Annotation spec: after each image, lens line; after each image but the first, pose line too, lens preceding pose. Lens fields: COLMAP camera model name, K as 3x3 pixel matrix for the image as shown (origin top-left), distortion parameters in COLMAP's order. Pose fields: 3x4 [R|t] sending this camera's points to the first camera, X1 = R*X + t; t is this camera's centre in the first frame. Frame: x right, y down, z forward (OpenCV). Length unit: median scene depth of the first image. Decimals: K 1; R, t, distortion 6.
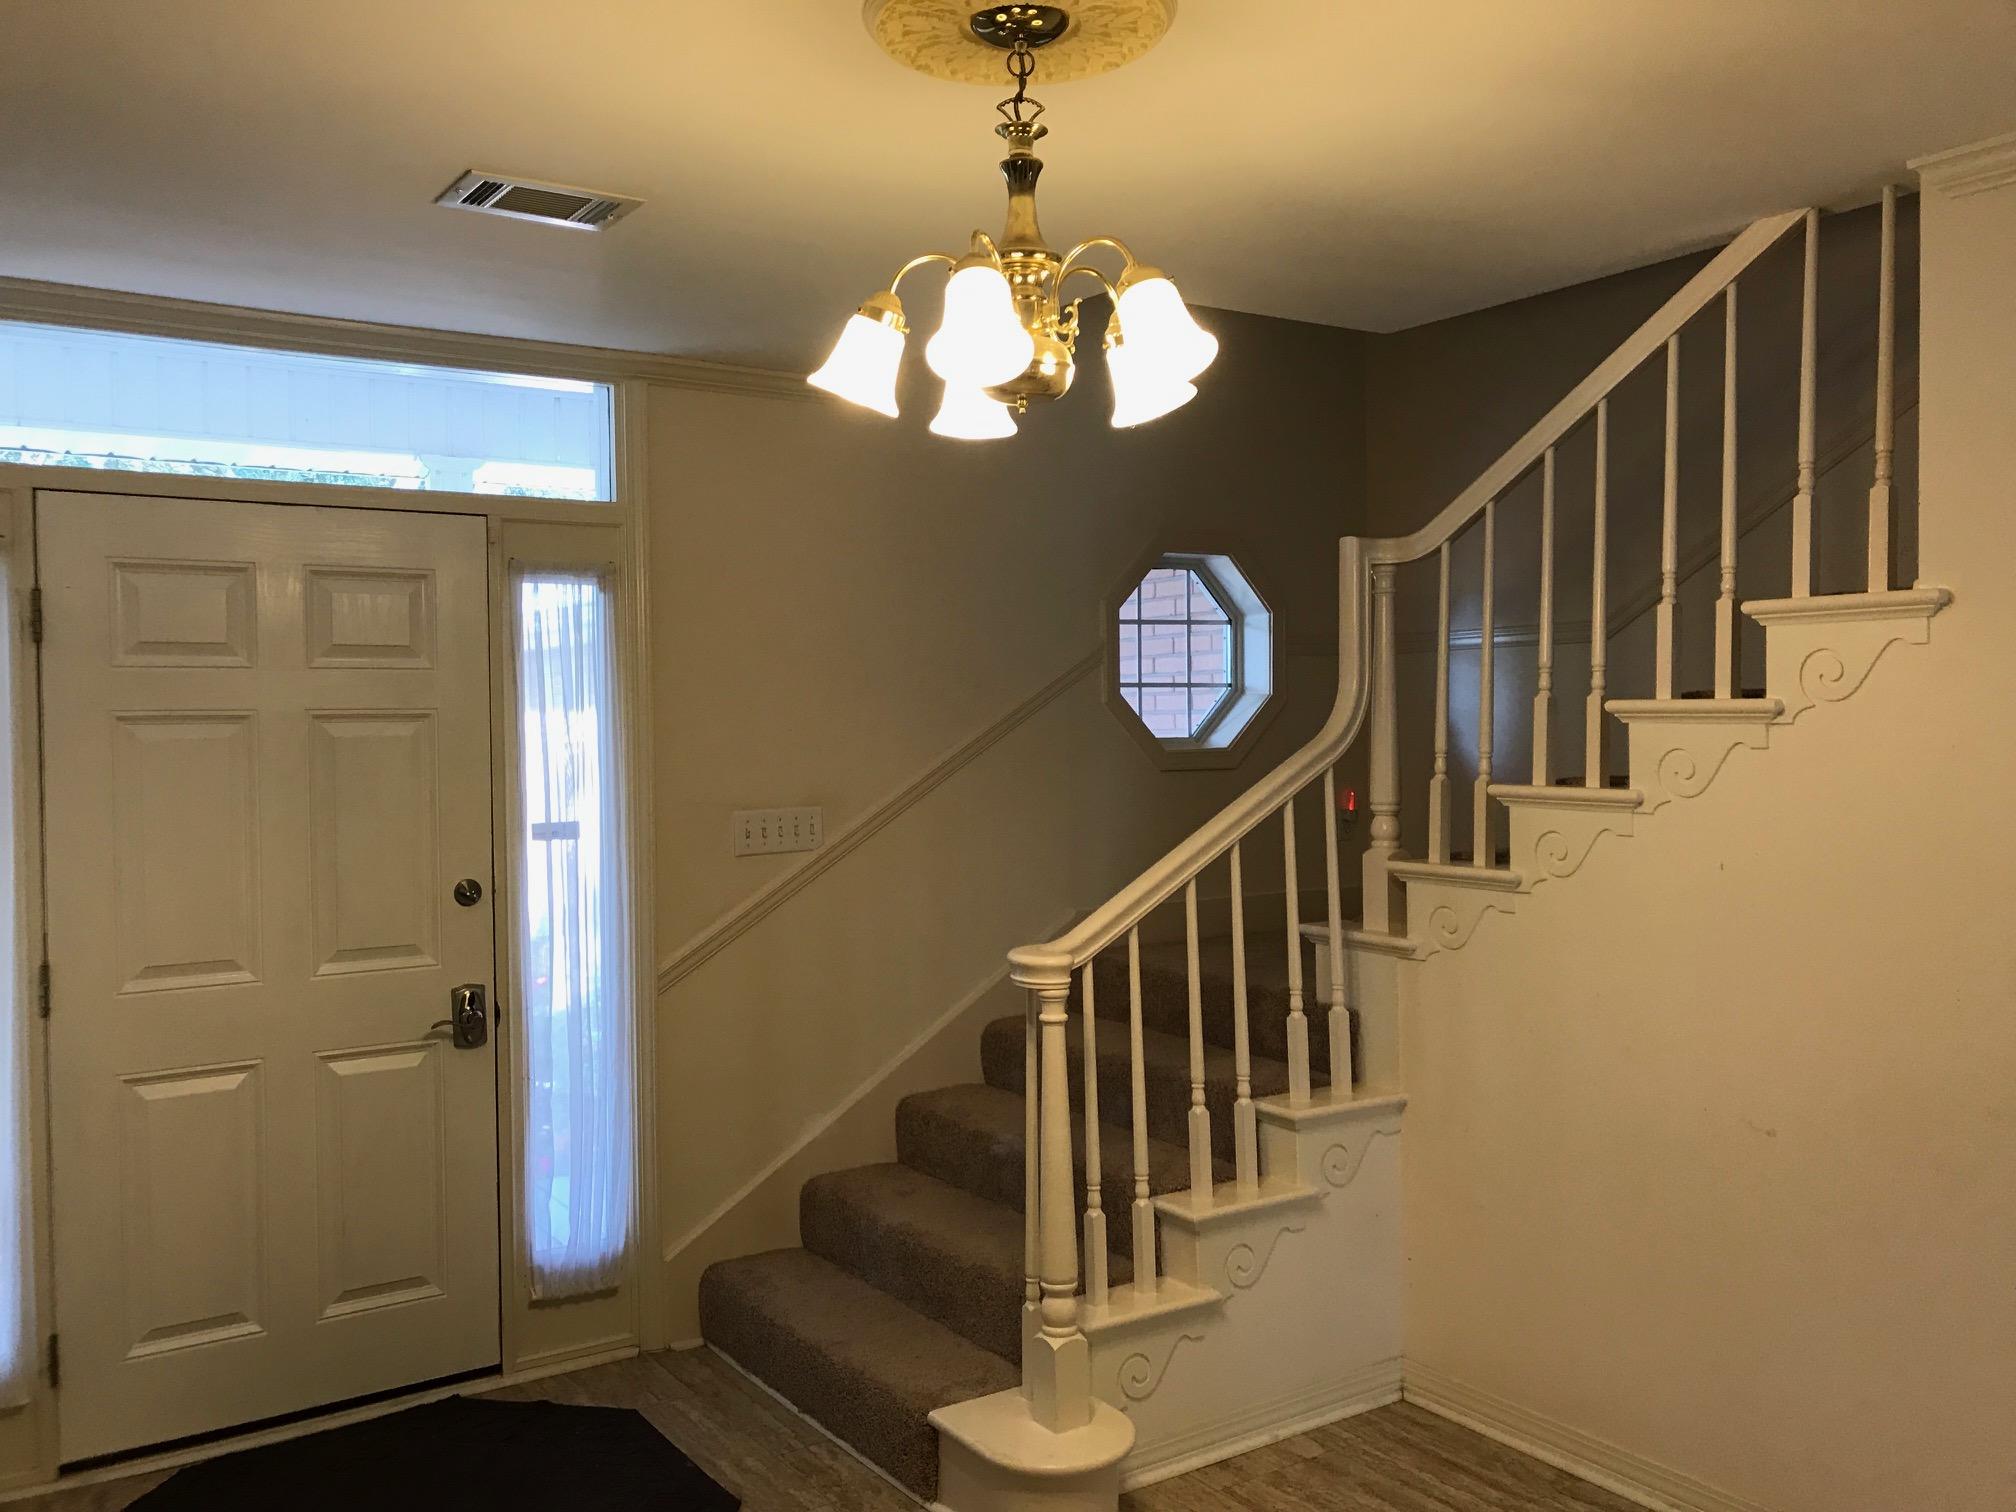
lens RADIAL K [[1649.6, 0, 1000.1], [0, 1649.6, 765.5], [0, 0, 1]] dist [0.047286, -0.064388]
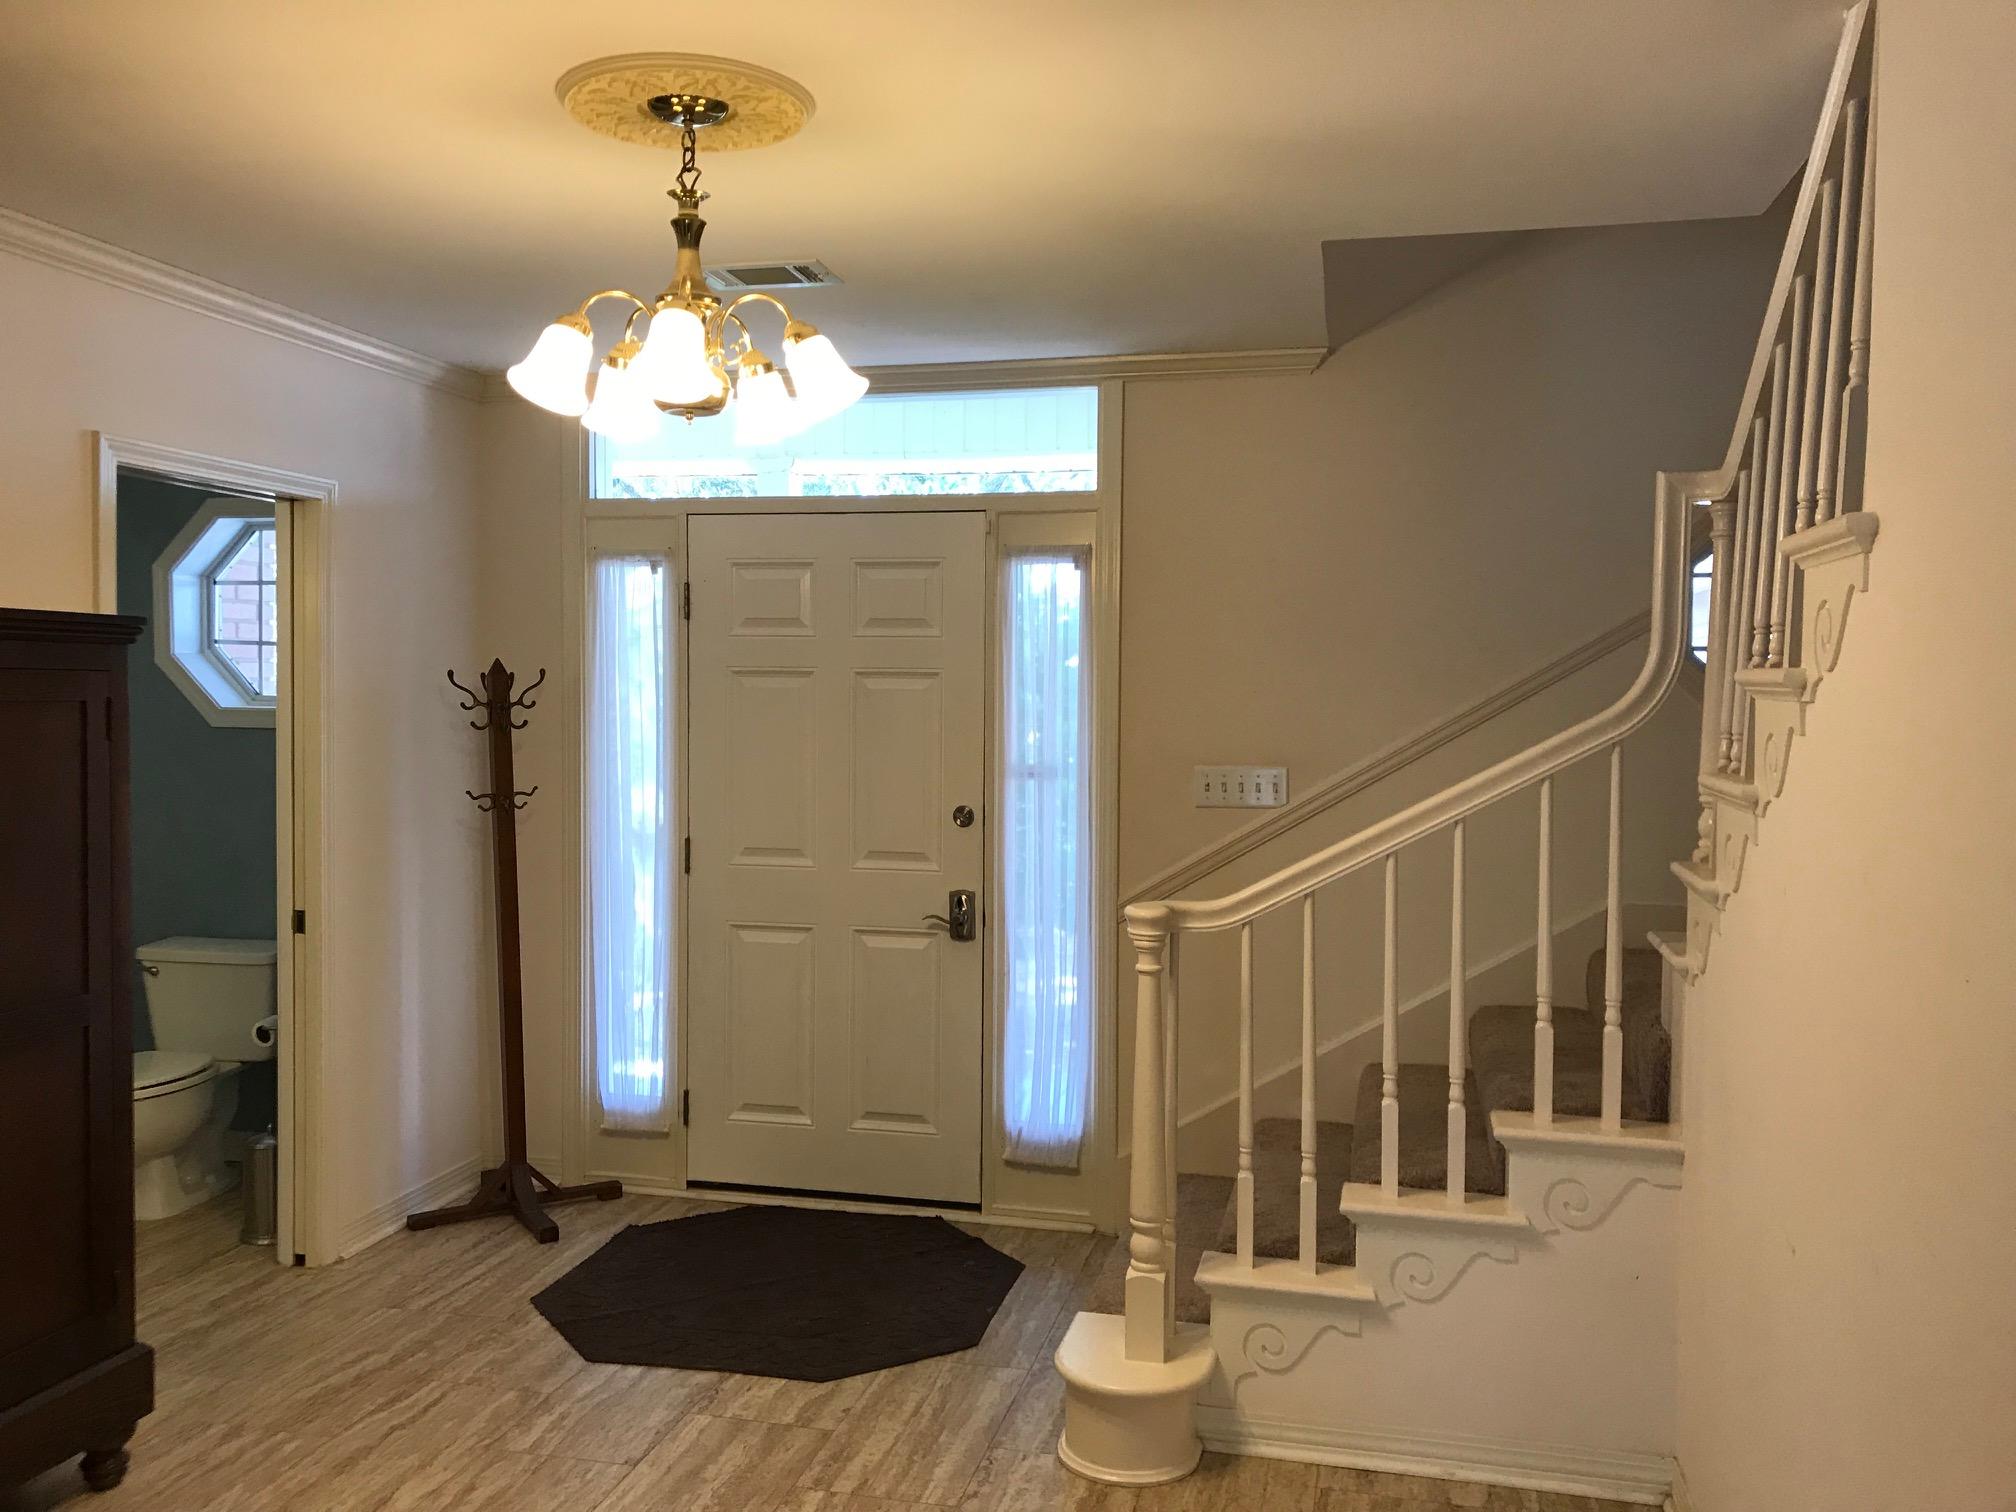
lens RADIAL K [[1649.6, 0, 1006.0], [0, 1649.6, 753.9], [0, 0, 1]] dist [0.047286, -0.064388]
pose [[0.680561, 0.046897, -0.731189, 0.610288], [-0.038268, 0.998863, 0.028447, -0.006529], [0.731692, 0.008621, 0.681581, 0.185814]]
